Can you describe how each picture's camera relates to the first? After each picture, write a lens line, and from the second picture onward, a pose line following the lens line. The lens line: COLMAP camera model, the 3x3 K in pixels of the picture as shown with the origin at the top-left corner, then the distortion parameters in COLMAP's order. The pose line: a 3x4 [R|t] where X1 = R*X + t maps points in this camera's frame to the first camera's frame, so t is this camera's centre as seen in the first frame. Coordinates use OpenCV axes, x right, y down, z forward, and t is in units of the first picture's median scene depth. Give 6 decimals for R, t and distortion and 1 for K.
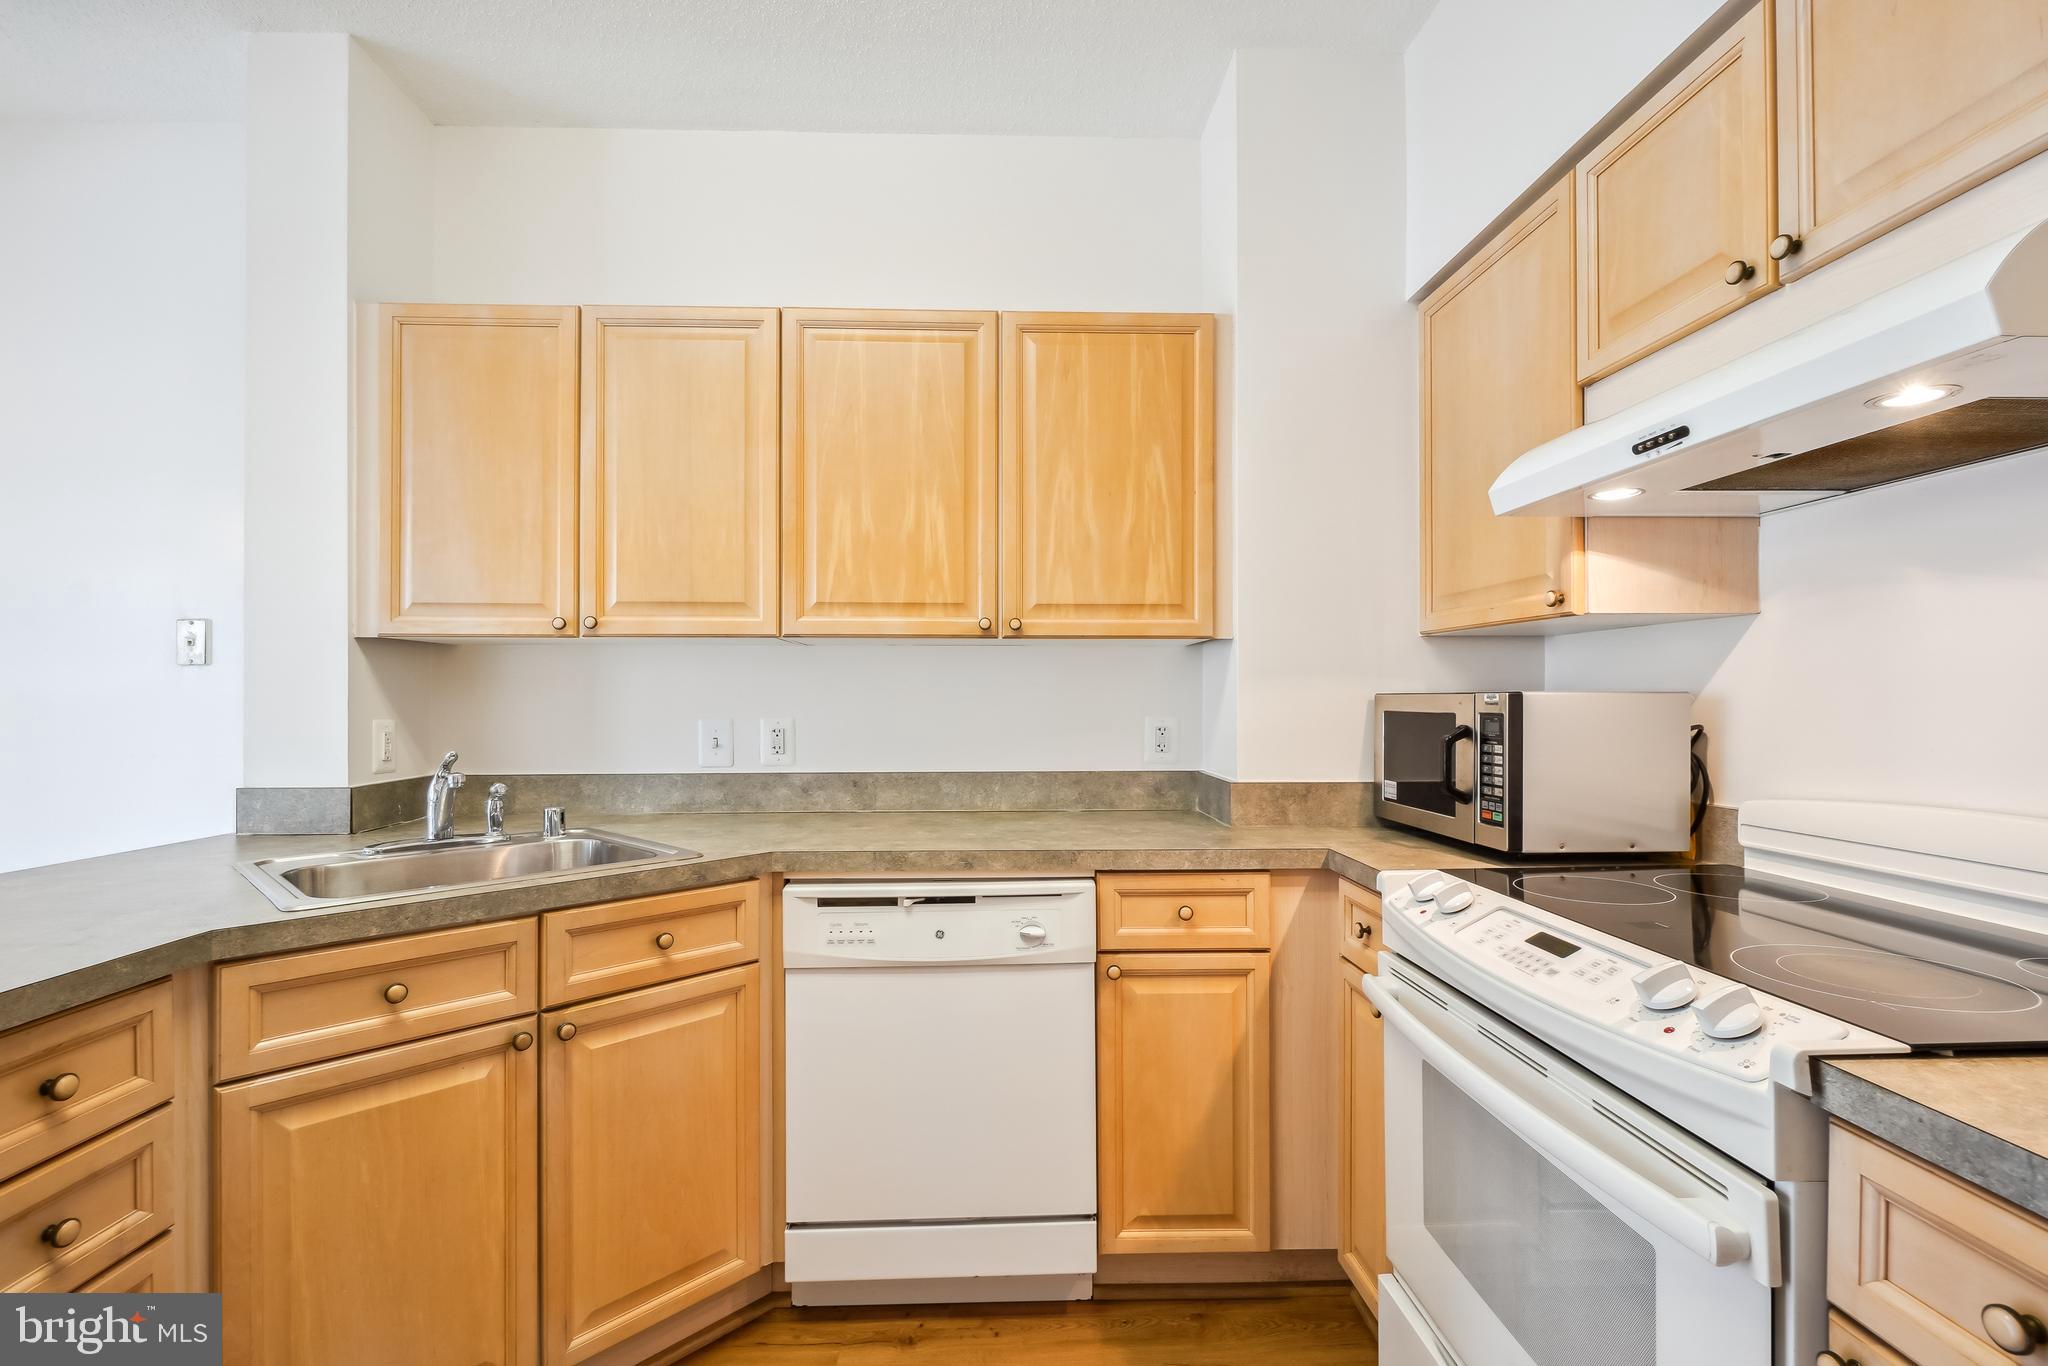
lens RADIAL K [[919.1, 0, 1016.2], [0, 919.1, 694.3], [0, 0, 1]] dist [0.004943, -0.006143]
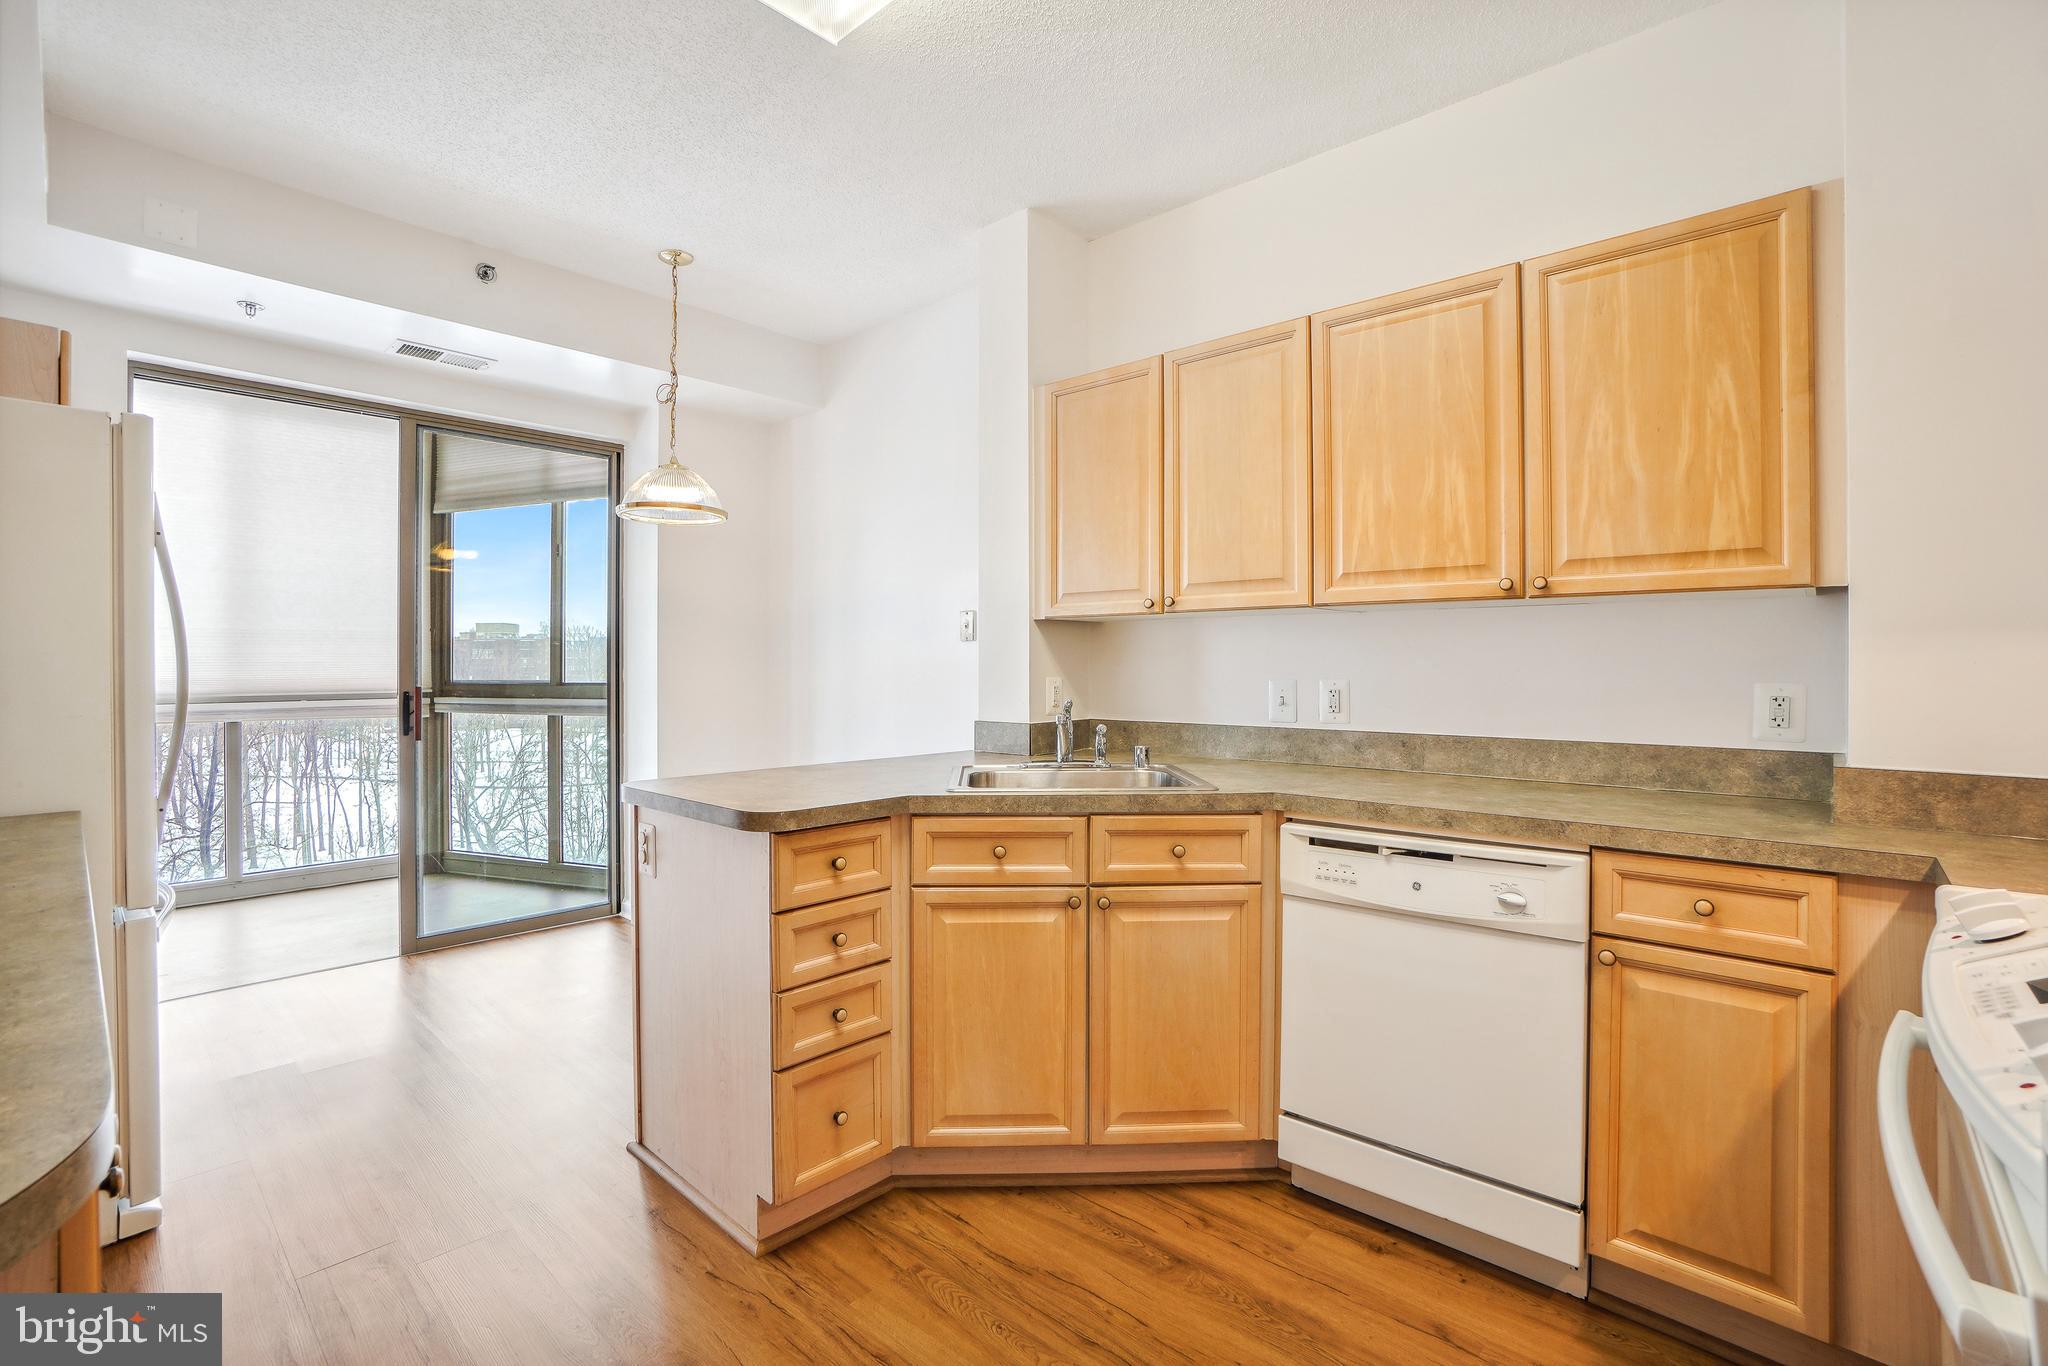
lens RADIAL K [[929.1, 0, 1007.6], [0, 929.1, 659.2], [0, 0, 1]] dist [-0.060355, 0.023606]
pose [[0.708125, -0.003212, -0.706080, 0.318391], [0.002237, 0.999995, -0.002305, 0.004039], [0.706083, 0.000052, 0.708129, -0.066367]]
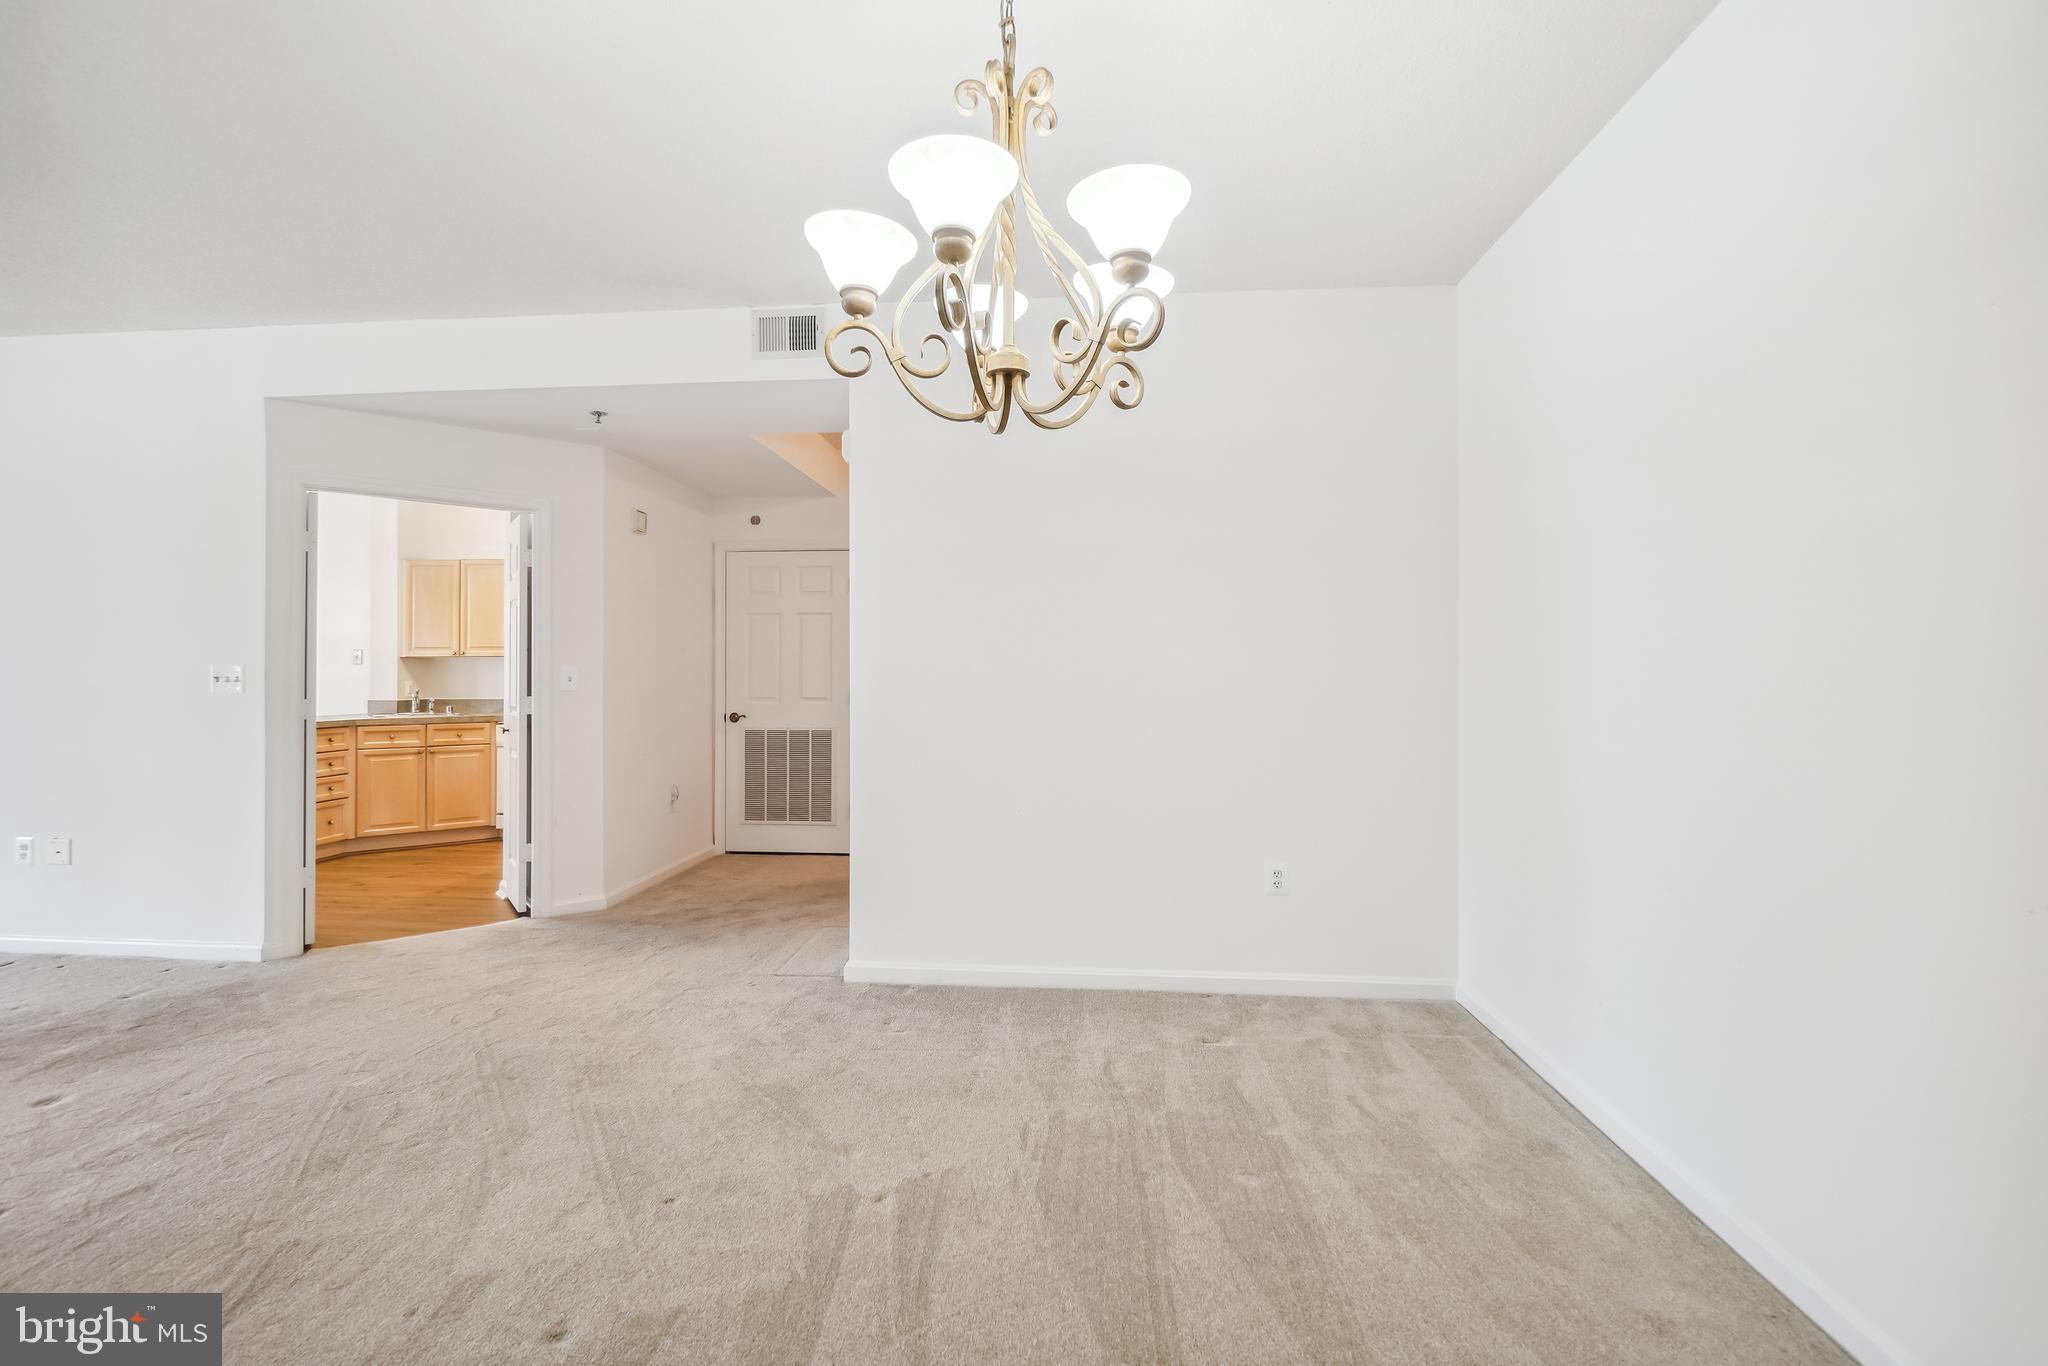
lens RADIAL K [[909.1, 0, 992.5], [0, 909.1, 672.3], [0, 0, 1]] dist [0.001576, -0.000762]
pose [[0.990430, -0.002876, -0.137983, 2.236730], [0.001832, 0.999969, -0.007692, 0.026264], [0.138001, 0.007366, 0.990405, -2.369708]]
